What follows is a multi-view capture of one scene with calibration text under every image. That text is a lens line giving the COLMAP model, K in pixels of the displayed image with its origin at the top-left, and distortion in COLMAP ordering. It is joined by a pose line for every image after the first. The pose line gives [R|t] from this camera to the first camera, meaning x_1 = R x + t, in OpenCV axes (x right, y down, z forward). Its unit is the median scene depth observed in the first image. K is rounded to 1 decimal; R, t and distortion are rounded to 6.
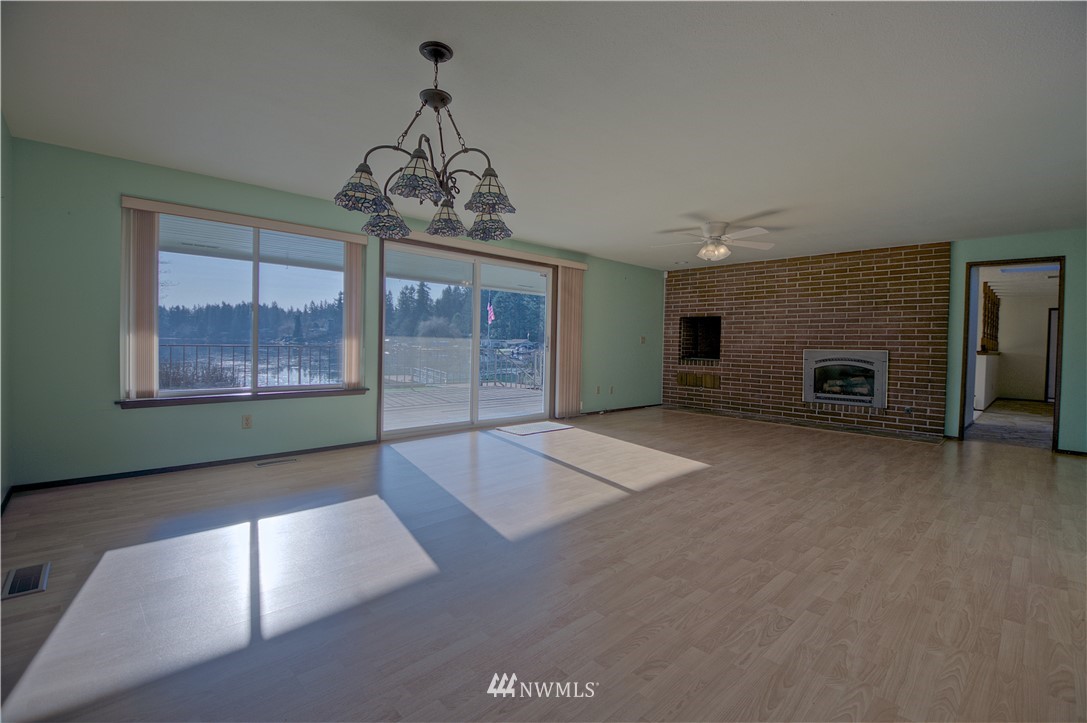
lens RADIAL K [[482.5, 0, 549.3], [0, 482.5, 364.0], [0, 0, 1]] dist [0.010376, -0.019132]
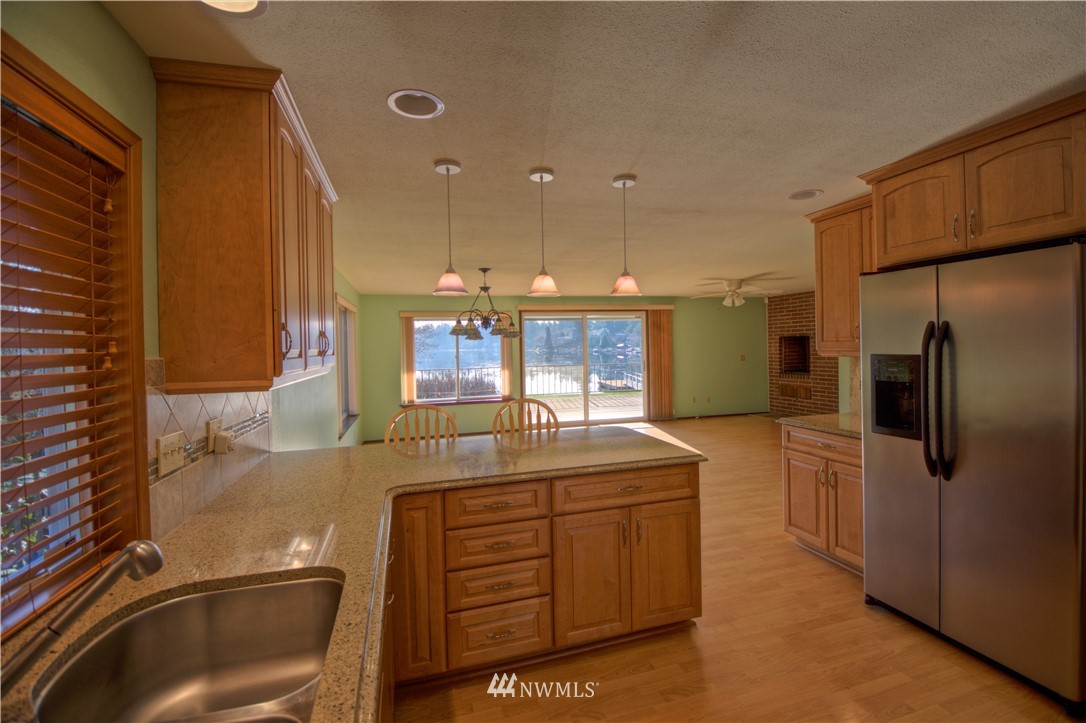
lens RADIAL K [[482.8, 0, 547.2], [0, 482.8, 354.2], [0, 0, 1]] dist [0.000493, -0.019098]
pose [[0.882367, -0.031699, -0.469493, 0.390988], [0.020536, 0.999372, -0.028879, -0.040780], [0.470113, 0.015841, 0.882464, -0.339046]]
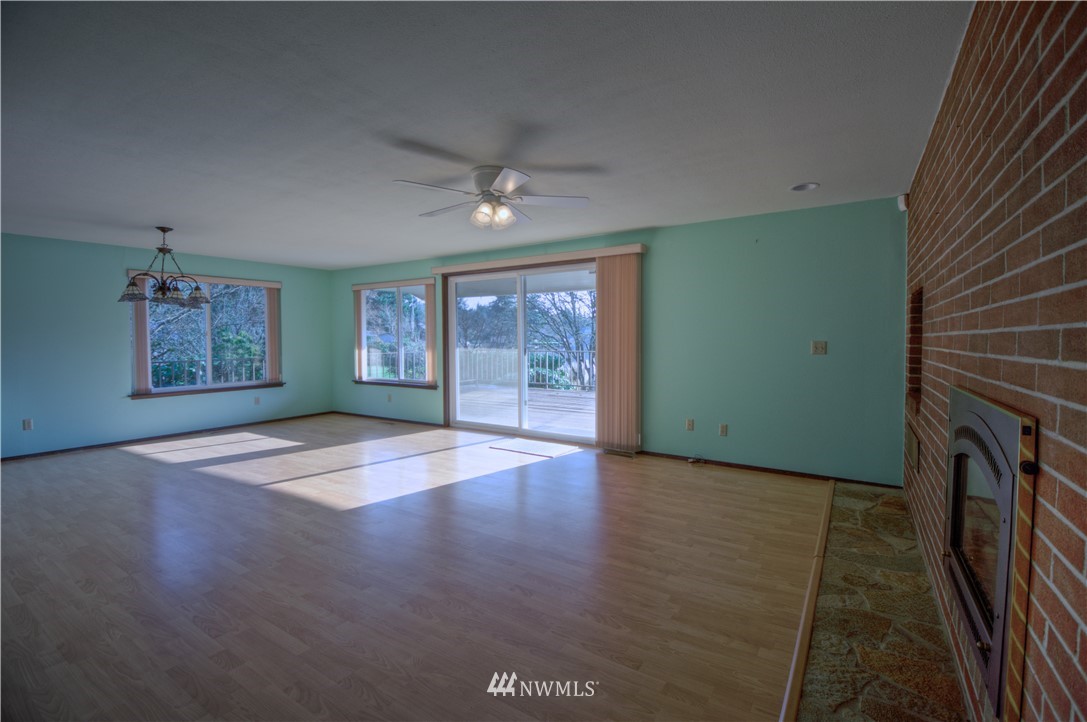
lens RADIAL K [[482.5, 0, 549.3], [0, 482.5, 363.5], [0, 0, 1]] dist [0.010376, -0.019132]
pose [[0.228224, 0.037231, -0.972897, 0.749932], [-0.029407, 0.999076, 0.031334, -0.048280], [0.973165, 0.021459, 0.229108, 0.712303]]
